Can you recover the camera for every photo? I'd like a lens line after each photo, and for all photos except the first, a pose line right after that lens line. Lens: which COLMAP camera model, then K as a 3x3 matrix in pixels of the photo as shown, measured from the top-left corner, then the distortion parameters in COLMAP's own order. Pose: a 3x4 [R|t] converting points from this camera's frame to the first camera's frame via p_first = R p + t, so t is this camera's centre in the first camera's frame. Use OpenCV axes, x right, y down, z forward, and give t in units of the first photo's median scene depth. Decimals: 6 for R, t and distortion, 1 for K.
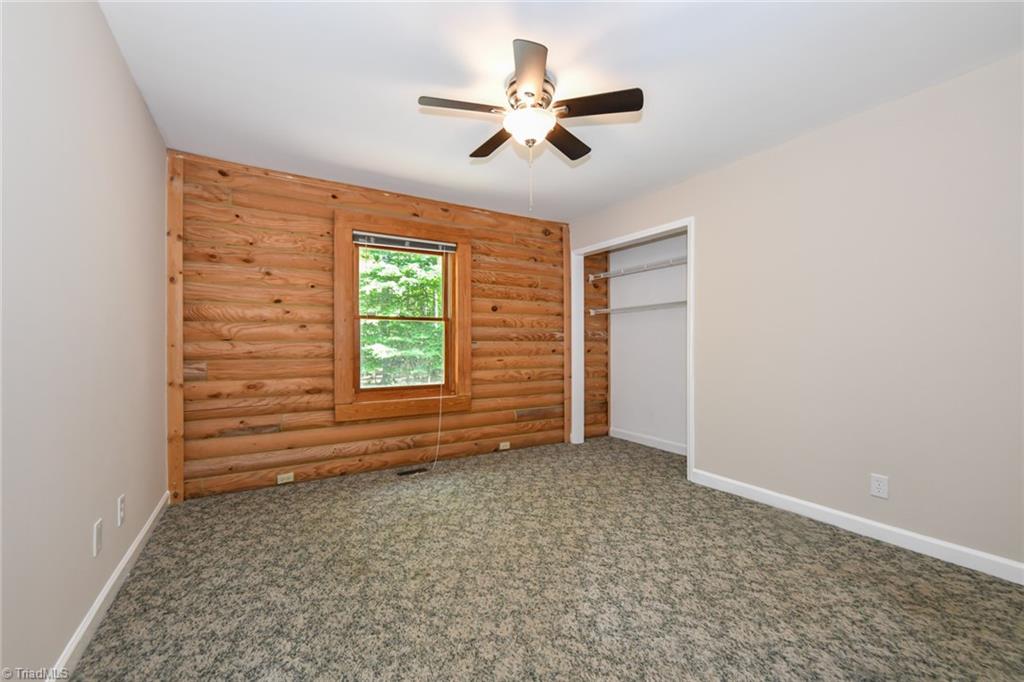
lens RADIAL K [[414.3, 0, 512.6], [0, 414.3, 344.2], [0, 0, 1]] dist [0.013994, -0.005817]
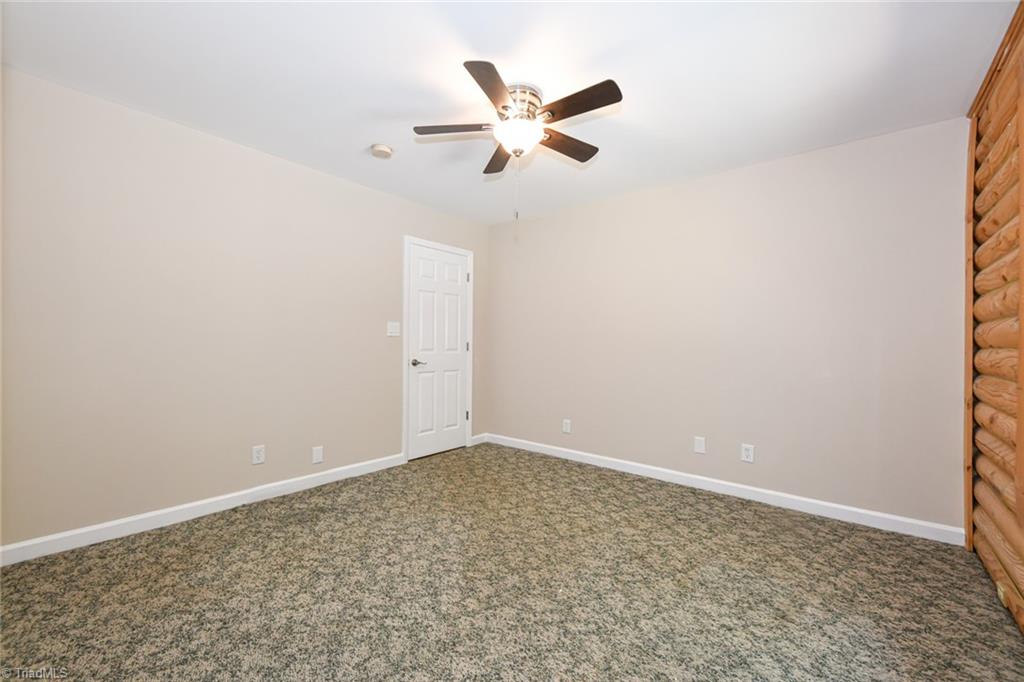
lens RADIAL K [[414.3, 0, 512.3], [0, 414.3, 341.7], [0, 0, 1]] dist [0.013994, -0.005817]
pose [[-0.941633, -0.011193, -0.336456, 0.413719], [-0.011092, 0.999936, -0.002220, -0.013315], [0.336459, 0.001642, -0.941697, 2.036970]]
